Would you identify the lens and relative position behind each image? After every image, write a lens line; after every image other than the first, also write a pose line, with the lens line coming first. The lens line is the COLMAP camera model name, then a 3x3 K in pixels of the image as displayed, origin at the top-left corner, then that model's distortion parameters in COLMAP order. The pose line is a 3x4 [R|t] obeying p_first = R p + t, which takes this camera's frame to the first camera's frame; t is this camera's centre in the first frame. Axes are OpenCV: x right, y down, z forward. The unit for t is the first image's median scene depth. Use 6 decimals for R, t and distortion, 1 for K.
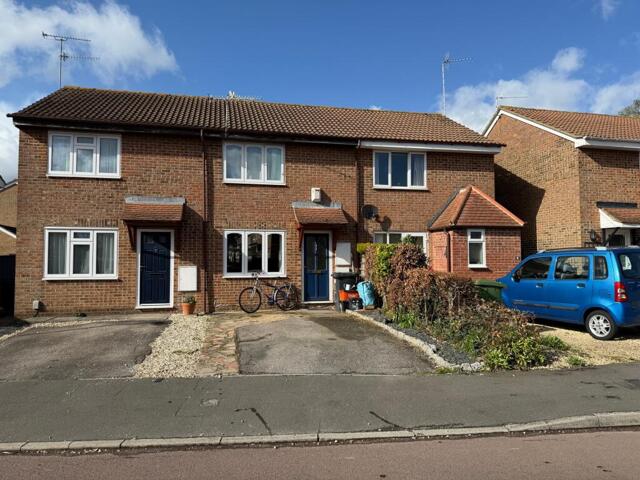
lens RADIAL K [[451.7, 0, 320.0], [0, 451.7, 240.0], [0, 0, 1]] dist [0.000420, -0.047487]
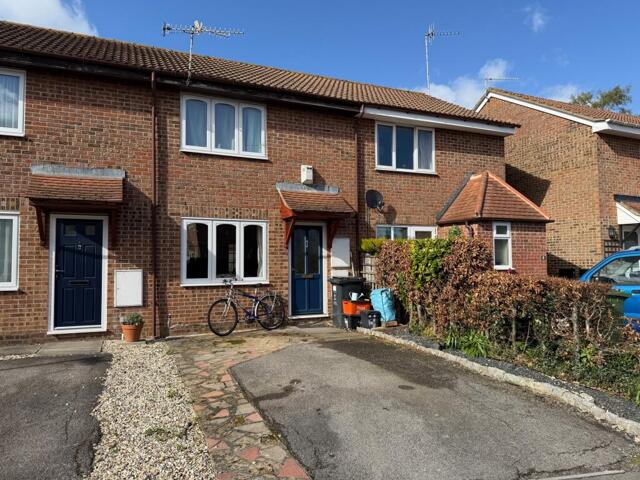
lens RADIAL K [[451.7, 0, 320.0], [0, 451.7, 240.0], [0, 0, 1]] dist [0.000420, -0.047487]
pose [[0.980758, 0.007182, 0.195094, -0.138035], [-0.006684, 0.999973, -0.003211, 0.012588], [-0.195111, 0.001845, 0.980779, 0.263825]]
